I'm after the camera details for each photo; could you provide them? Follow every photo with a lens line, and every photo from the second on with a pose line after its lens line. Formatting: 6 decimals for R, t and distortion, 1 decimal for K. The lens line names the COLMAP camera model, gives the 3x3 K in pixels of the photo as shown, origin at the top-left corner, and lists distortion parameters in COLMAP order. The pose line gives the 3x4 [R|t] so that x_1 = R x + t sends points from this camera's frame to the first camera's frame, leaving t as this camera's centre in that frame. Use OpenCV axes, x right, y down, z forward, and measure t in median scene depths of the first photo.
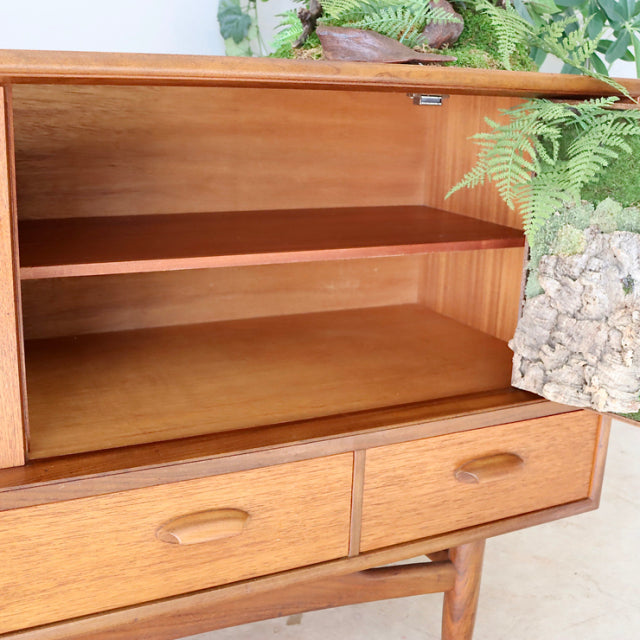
lens RADIAL K [[869.5, 0, 320.8], [0, 869.5, 319.2], [0, 0, 1]] dist [-0.097279, 0.000000]
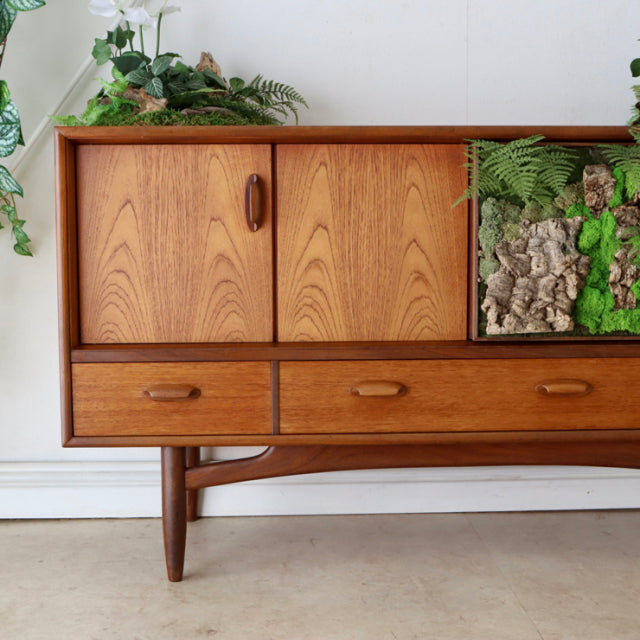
lens RADIAL K [[1055.5, 0, 320.6], [0, 1055.5, 328.5], [0, 0, 1]] dist [-0.052954, 0.000000]
pose [[0.910851, 0.002540, -0.412727, 0.266159], [-0.074153, 0.984717, -0.157588, 0.445828], [0.406019, 0.174145, 0.897119, -1.014286]]
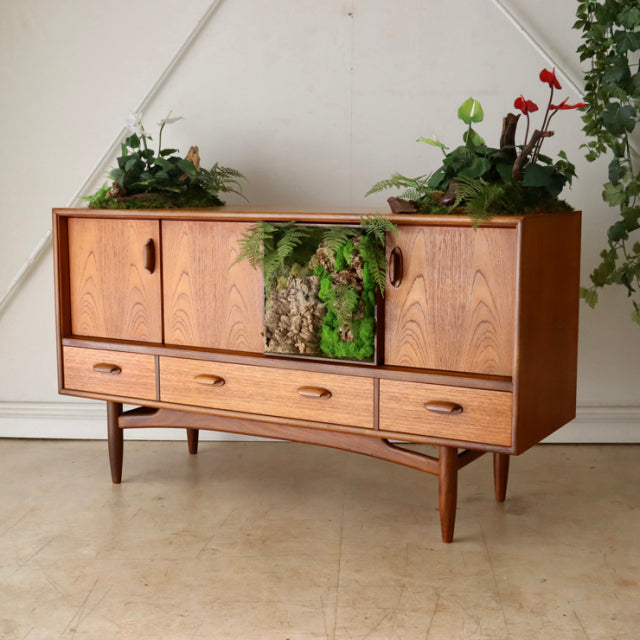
lens RADIAL K [[1055.5, 0, 336.1], [0, 1055.5, 318.4], [0, 0, 1]] dist [-0.052954, 0.000000]
pose [[0.563439, 0.077361, -0.822527, 2.190753], [-0.198521, 0.979113, -0.043901, 0.136631], [0.801951, 0.188025, 0.567028, -0.663519]]
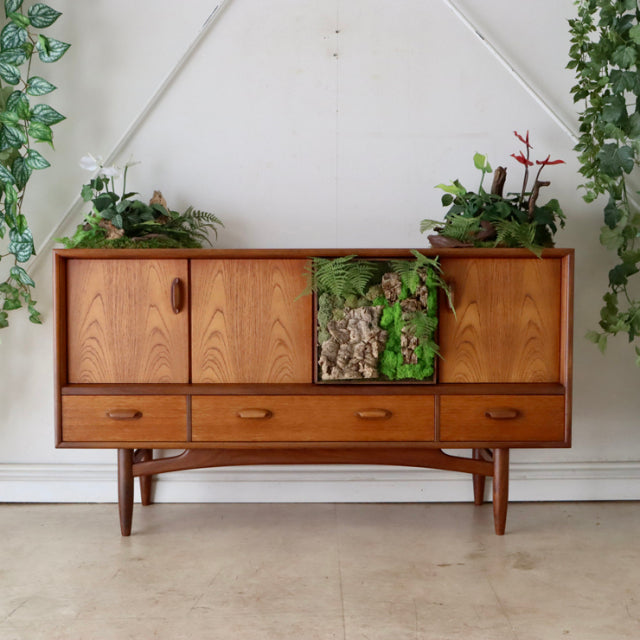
lens RADIAL K [[1118.2, 0, 318.7], [0, 1118.2, 326.2], [0, 0, 1]] dist [-0.040543, 0.000000]
pose [[0.892775, -0.008872, -0.450416, 1.179809], [-0.088334, 0.976951, -0.194331, 0.605316], [0.441759, 0.213281, 0.871413, -1.995207]]
